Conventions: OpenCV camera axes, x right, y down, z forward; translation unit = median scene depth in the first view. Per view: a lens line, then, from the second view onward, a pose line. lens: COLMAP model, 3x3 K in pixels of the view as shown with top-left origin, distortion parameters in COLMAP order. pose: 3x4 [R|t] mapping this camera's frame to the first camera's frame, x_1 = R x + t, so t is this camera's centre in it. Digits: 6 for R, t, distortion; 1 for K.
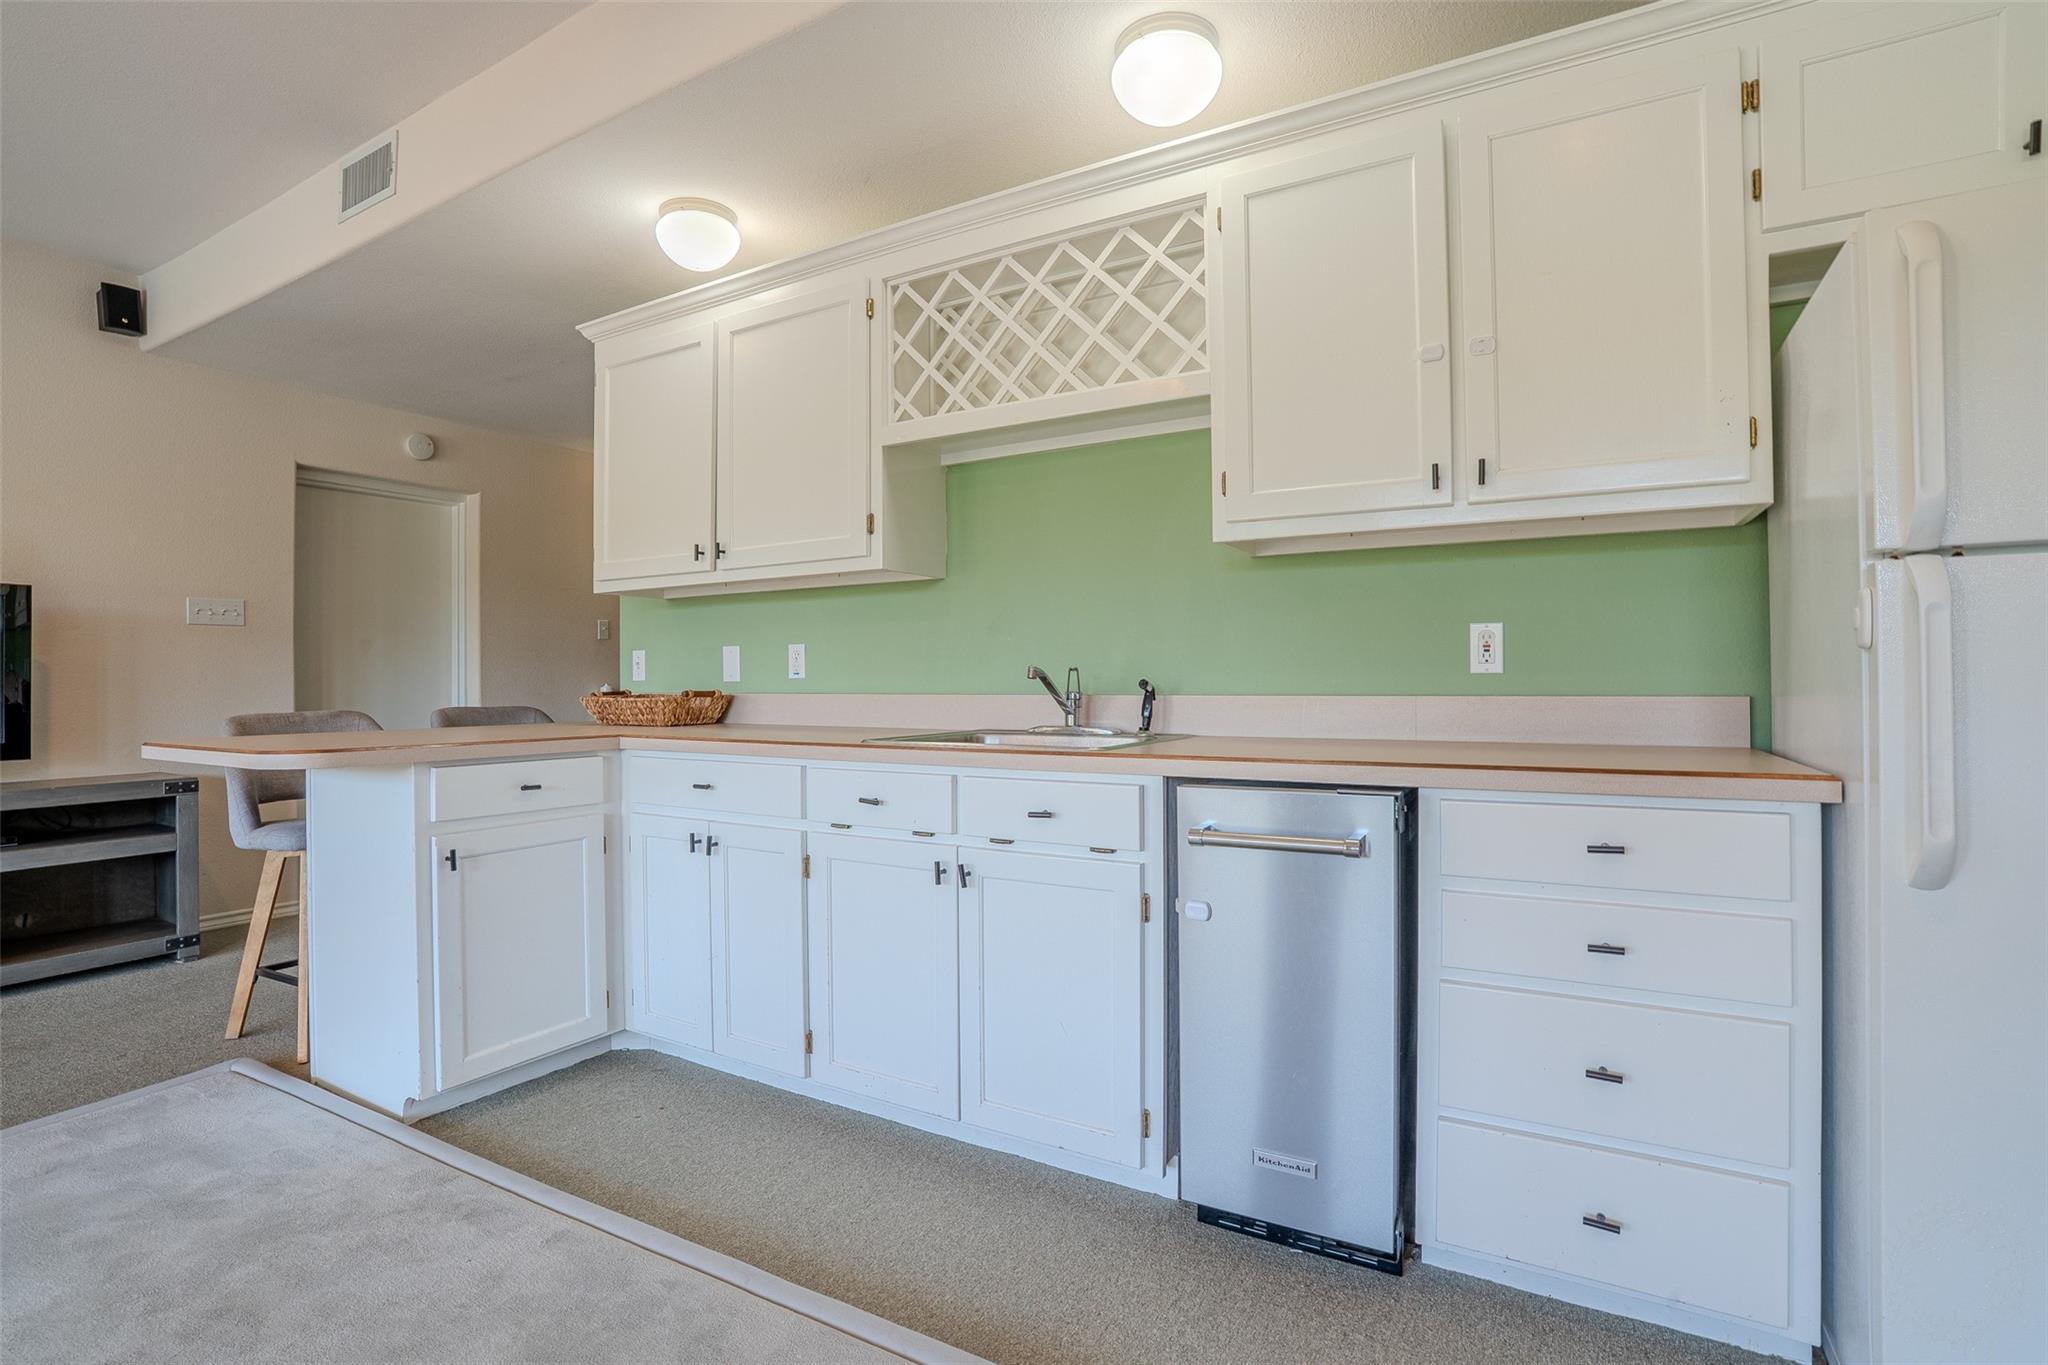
lens RADIAL K [[945.2, 0, 1024.0], [0, 945.2, 682.5], [0, 0, 1]] dist [-0.002432, 0.000078]
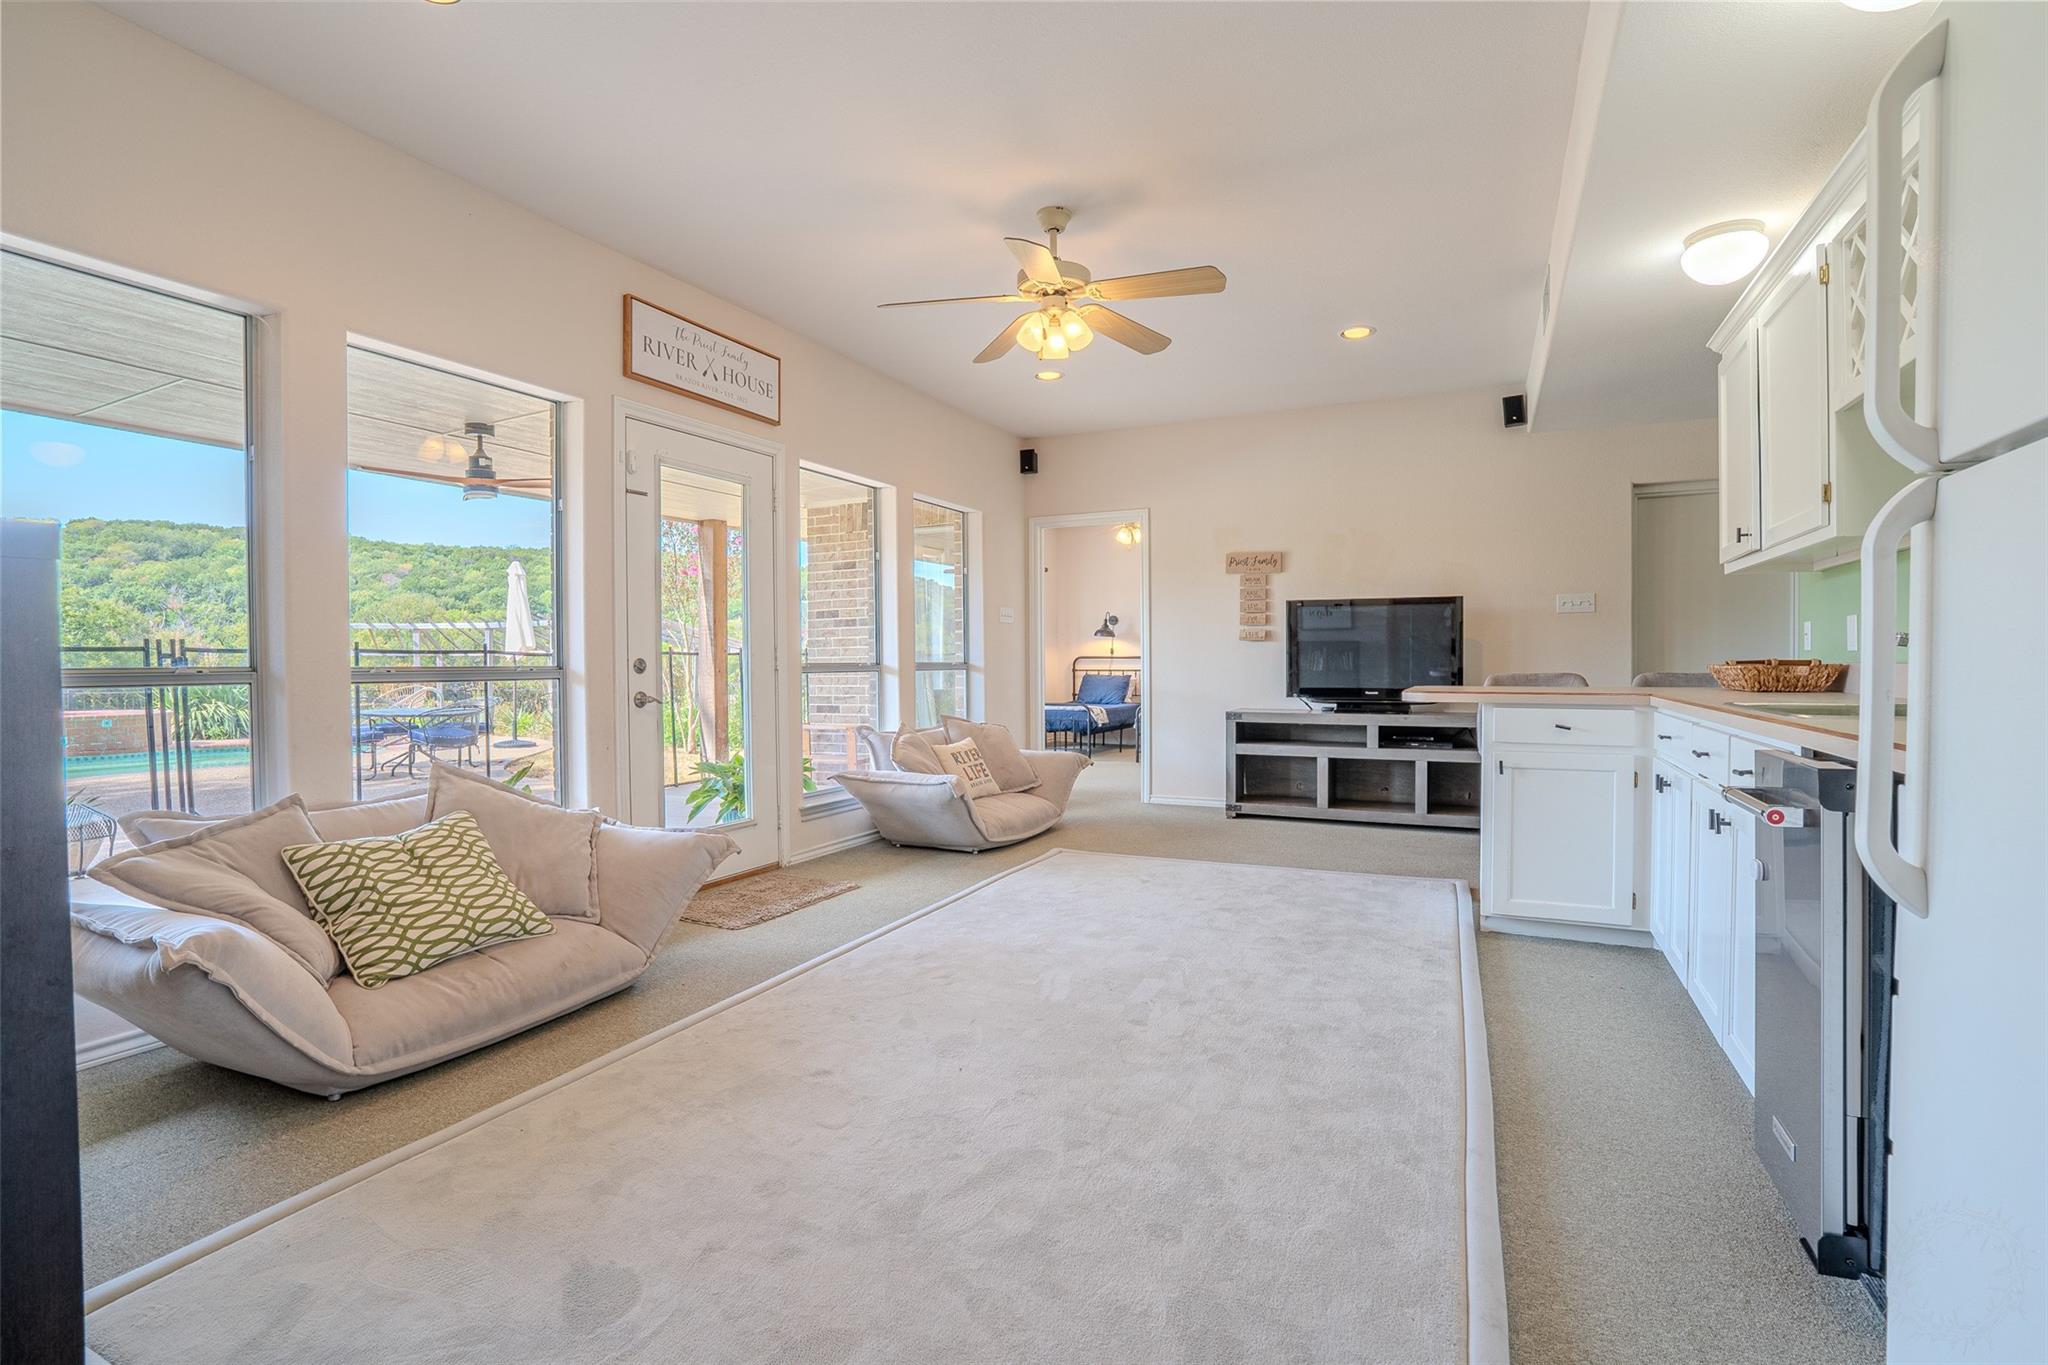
lens RADIAL K [[979.2, 0, 1039.3], [0, 979.2, 648.4], [0, 0, 1]] dist [-0.002115, 0.000140]
pose [[0.113394, -0.005215, -0.993536, 0.767504], [0.002612, 0.999984, -0.004951, -0.000955], [0.993547, -0.002034, 0.113405, 0.060035]]
